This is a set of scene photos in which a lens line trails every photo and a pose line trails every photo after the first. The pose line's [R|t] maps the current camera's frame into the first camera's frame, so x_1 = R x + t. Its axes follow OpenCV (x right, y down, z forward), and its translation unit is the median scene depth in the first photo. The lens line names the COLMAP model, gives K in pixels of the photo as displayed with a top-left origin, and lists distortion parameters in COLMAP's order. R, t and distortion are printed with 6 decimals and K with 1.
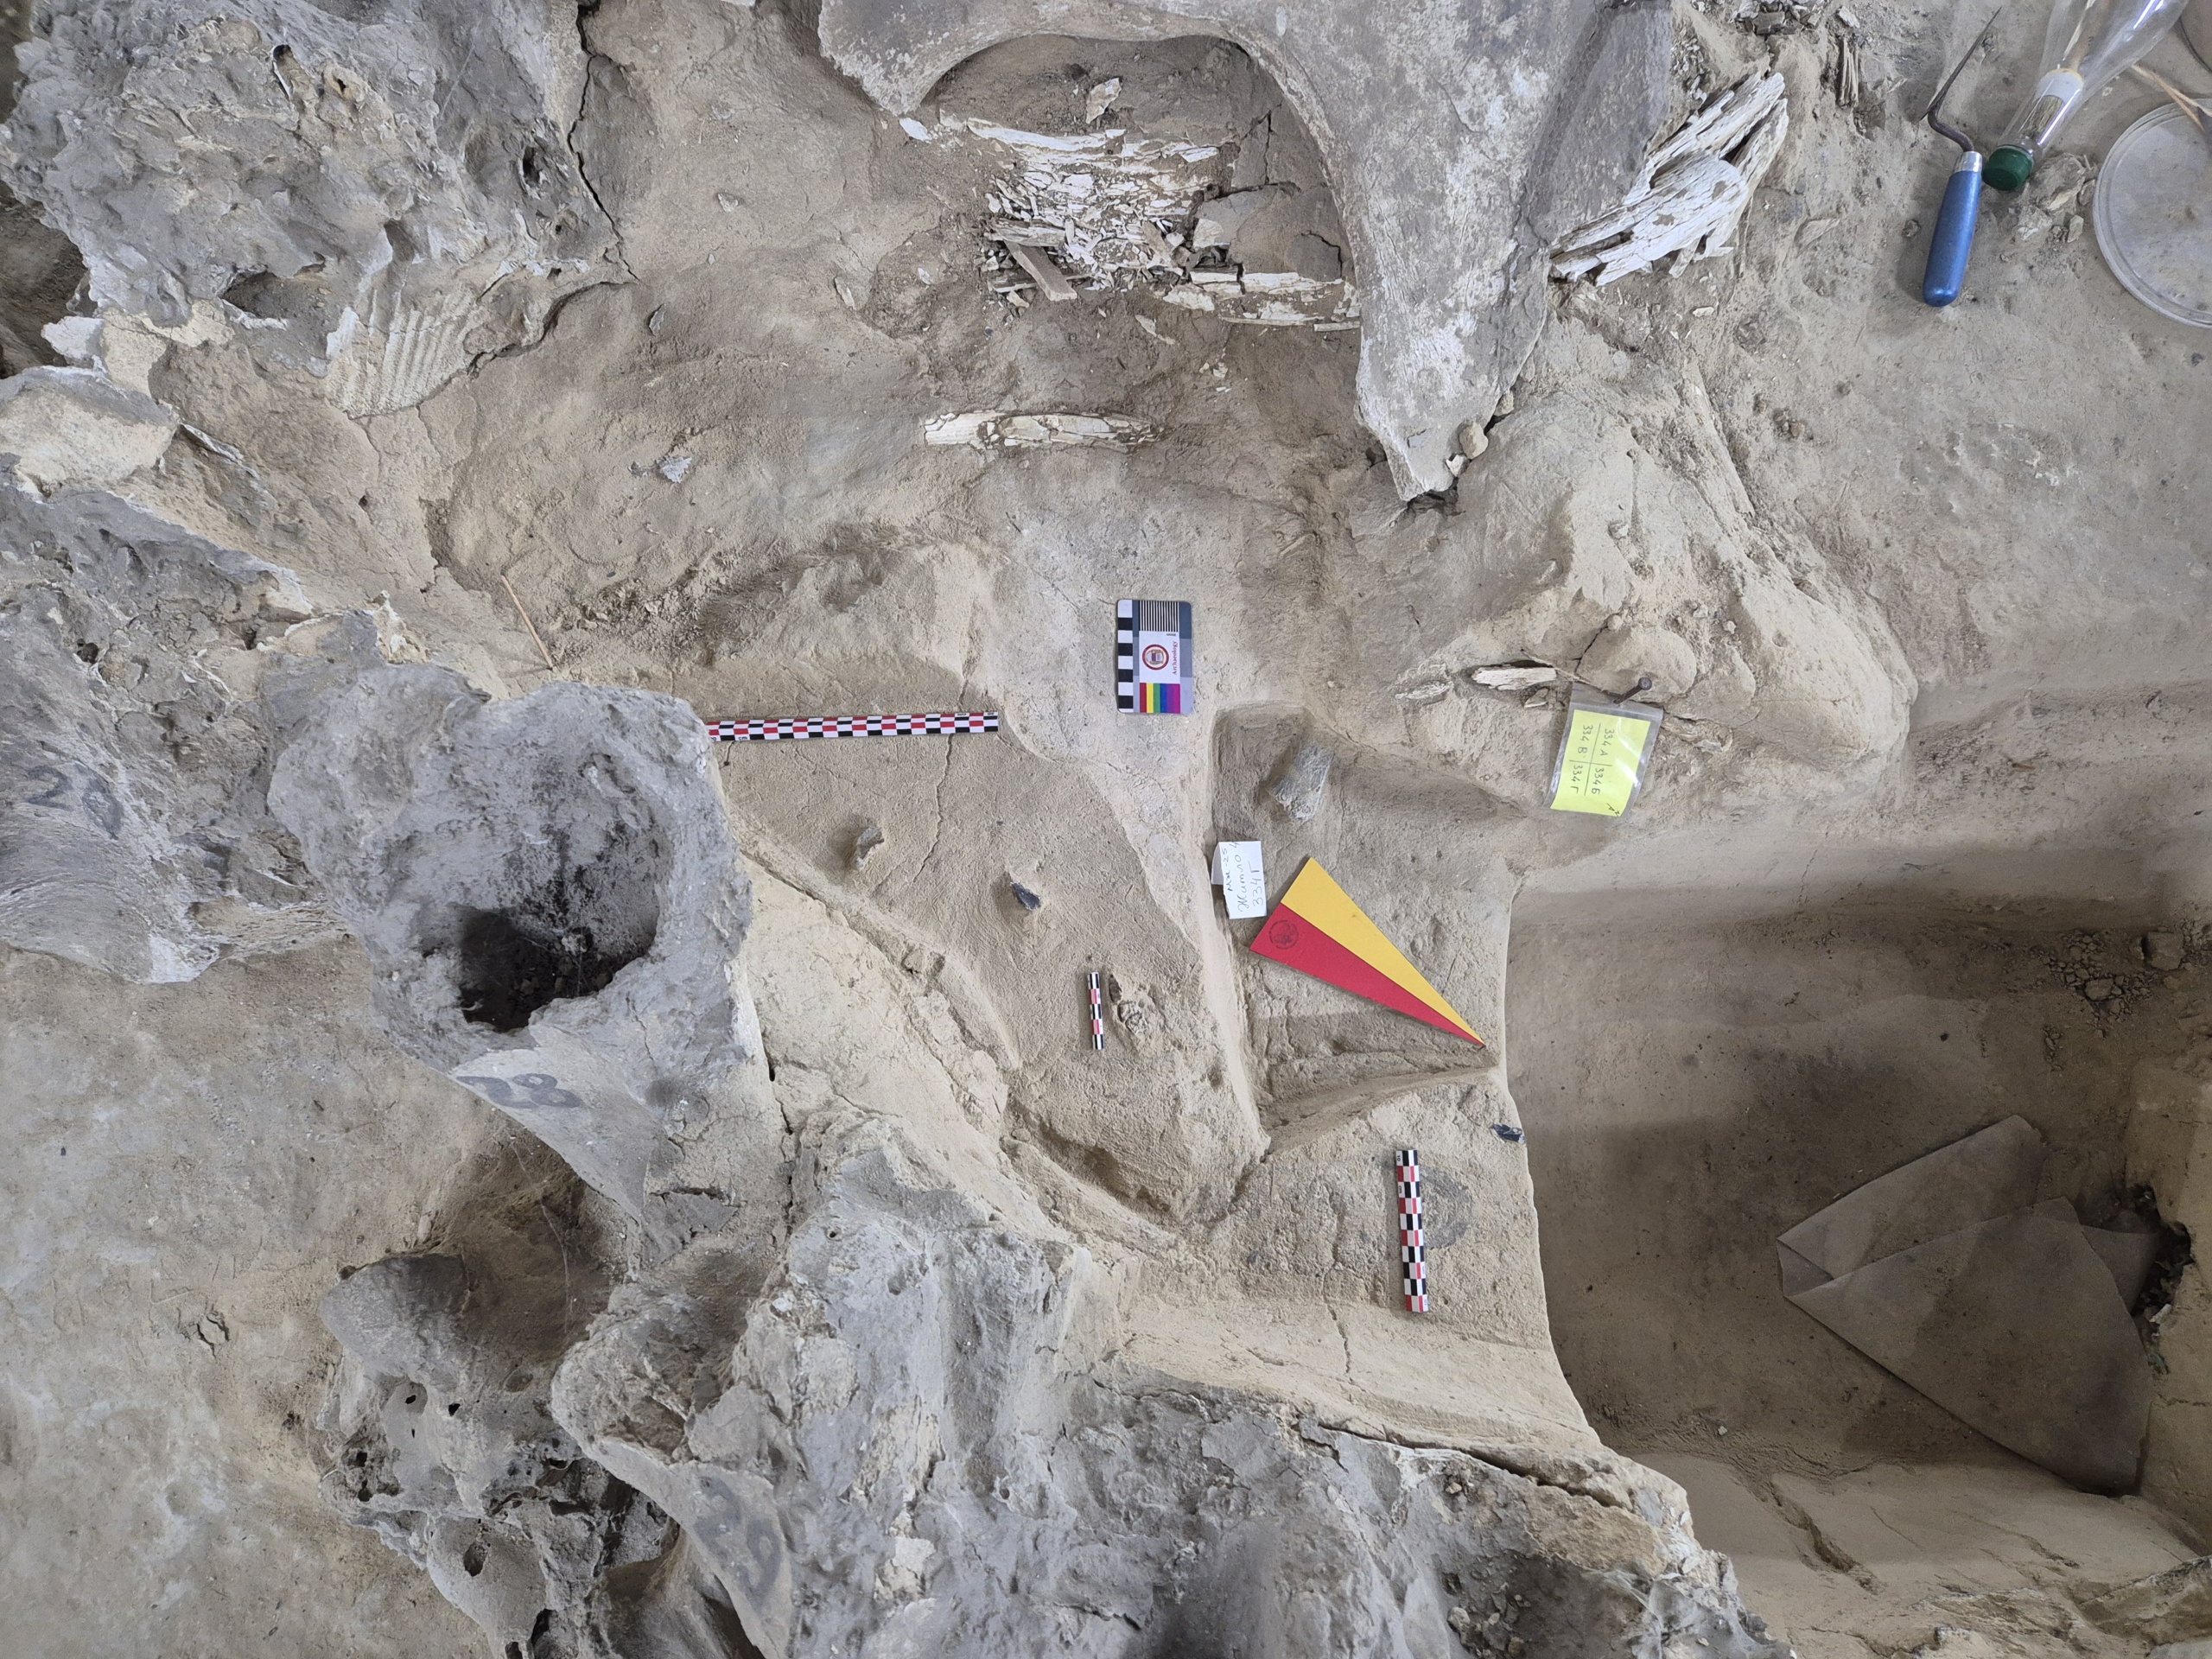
lens RADIAL K [[1468.4, 0, 1109.2], [0, 1468.4, 819.5], [0, 0, 1]] dist [0.081448, -0.073560]
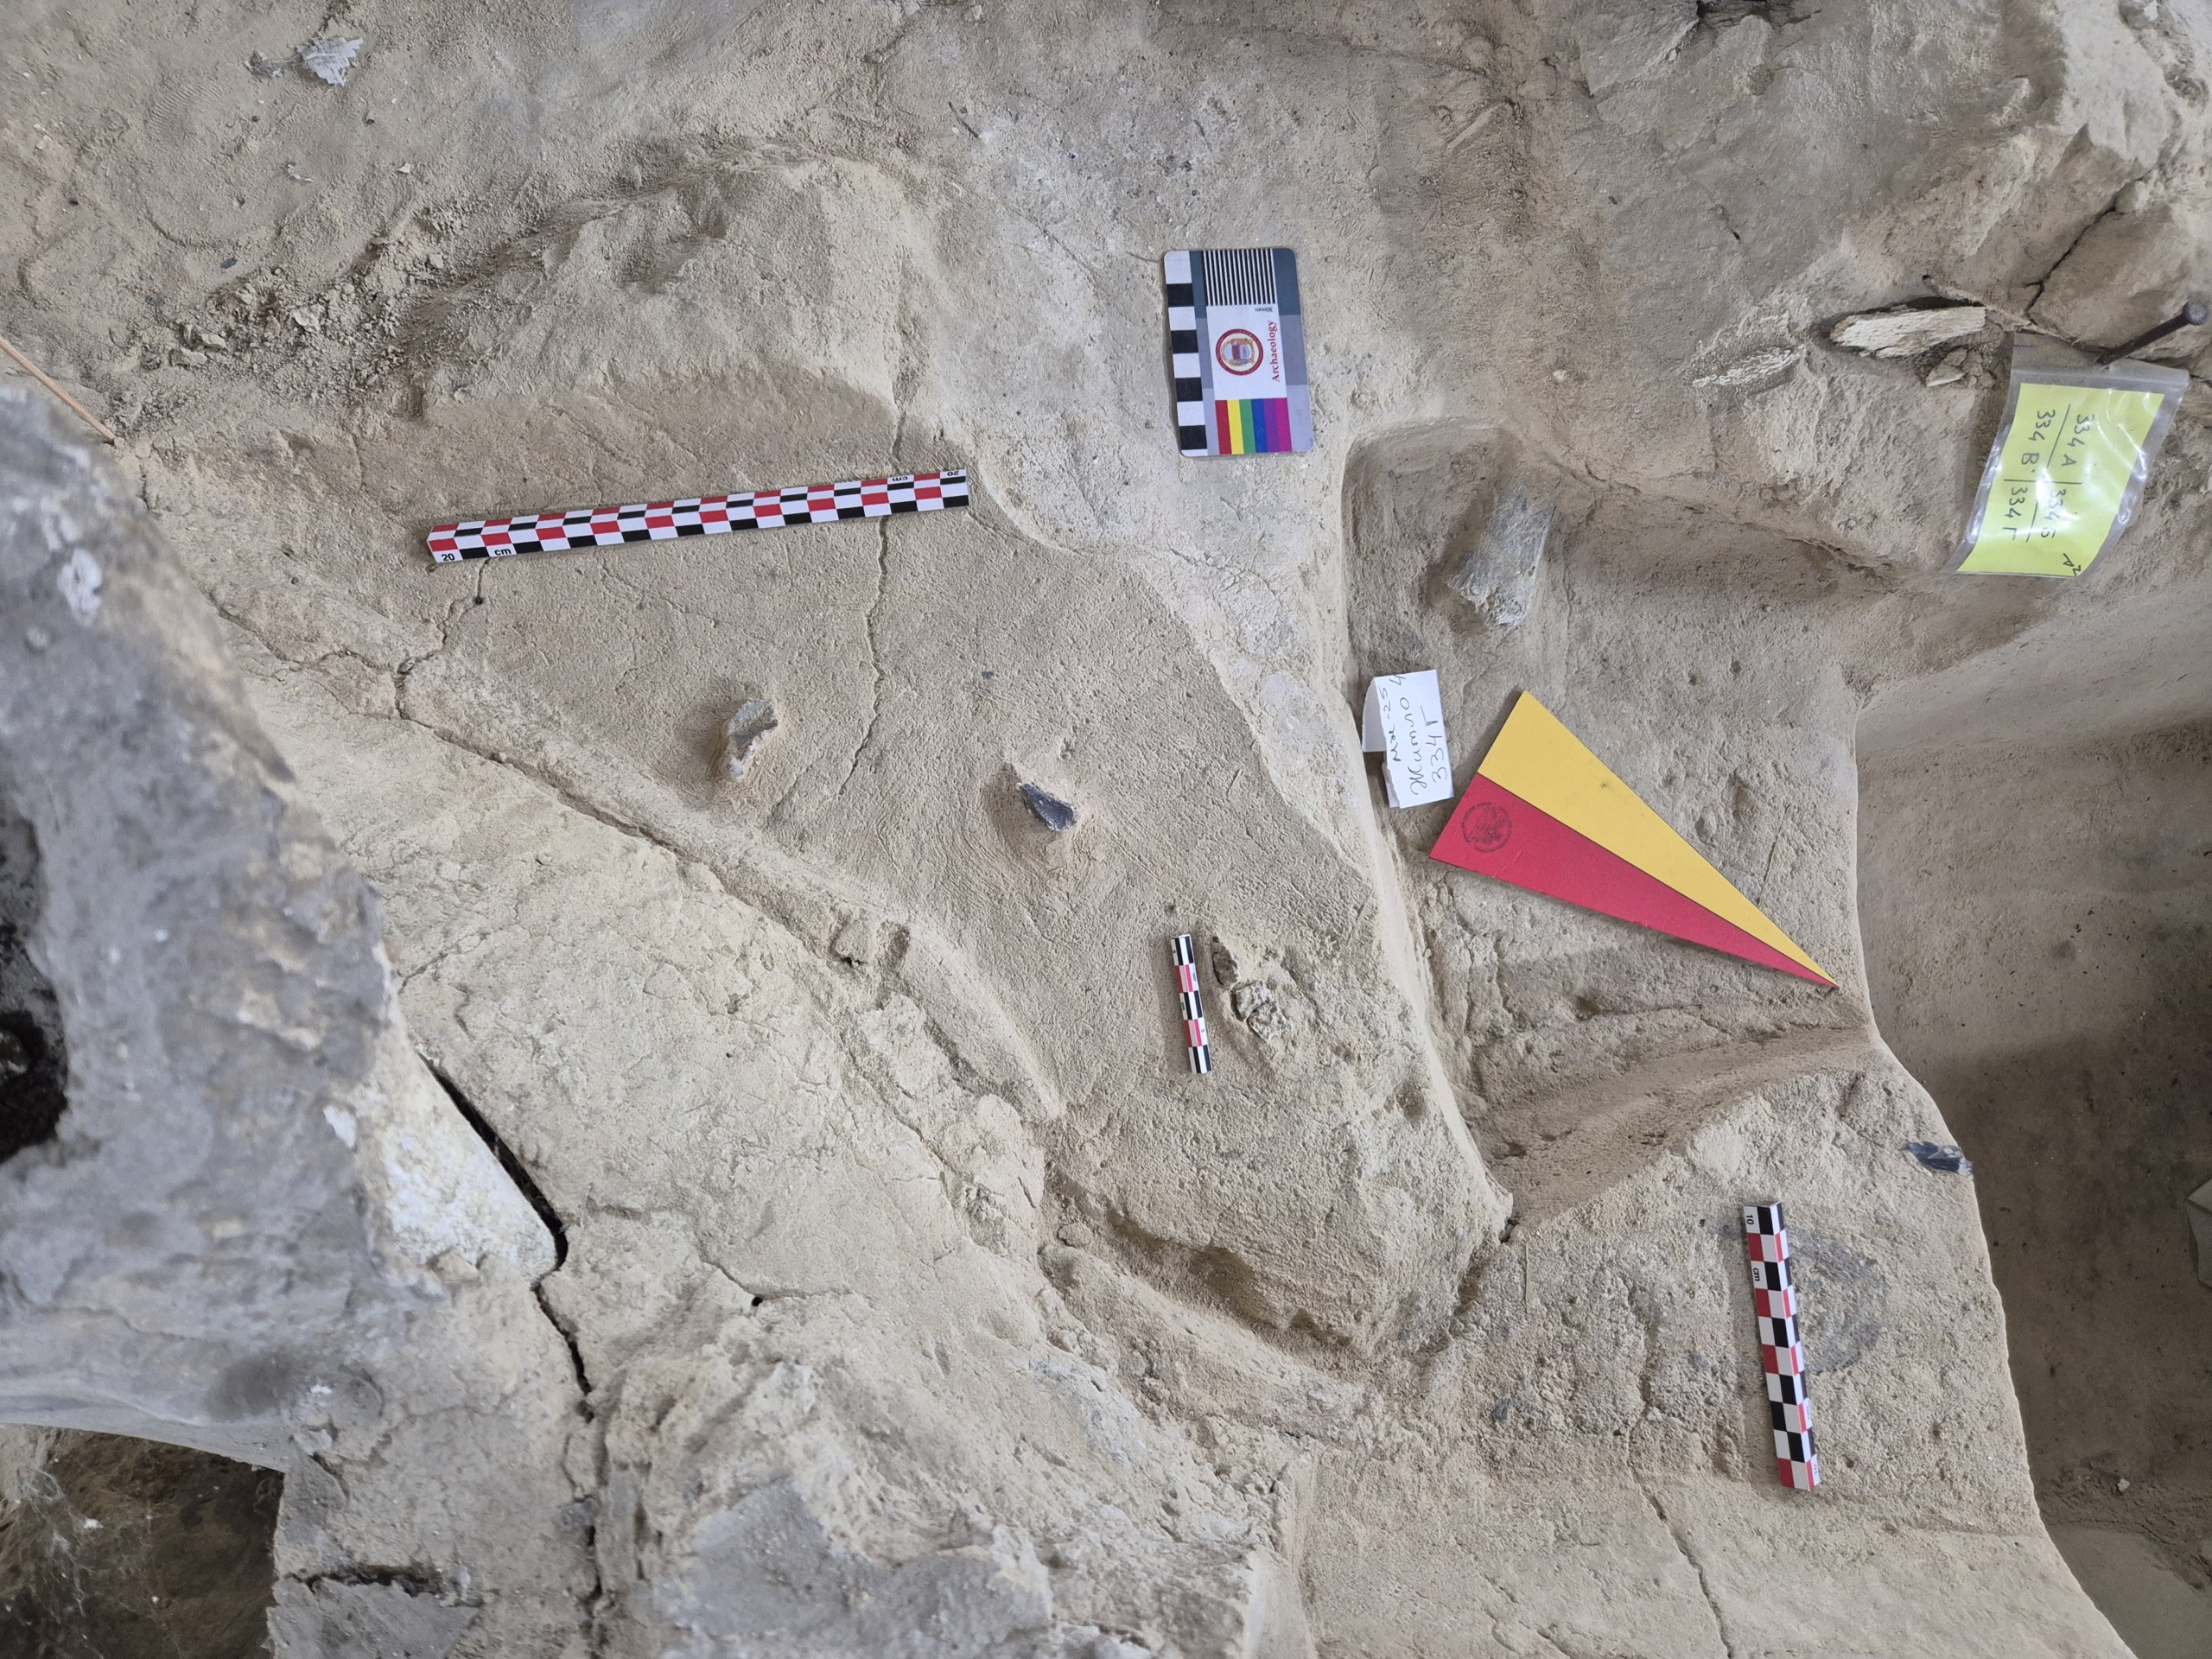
lens RADIAL K [[1468.4, 0, 1109.2], [0, 1468.4, 819.5], [0, 0, 1]] dist [0.081448, -0.073560]
pose [[0.997000, -0.076462, 0.012015, -0.039461], [0.074518, 0.990209, 0.118038, -0.005394], [-0.020923, -0.116789, 0.992936, 0.441861]]
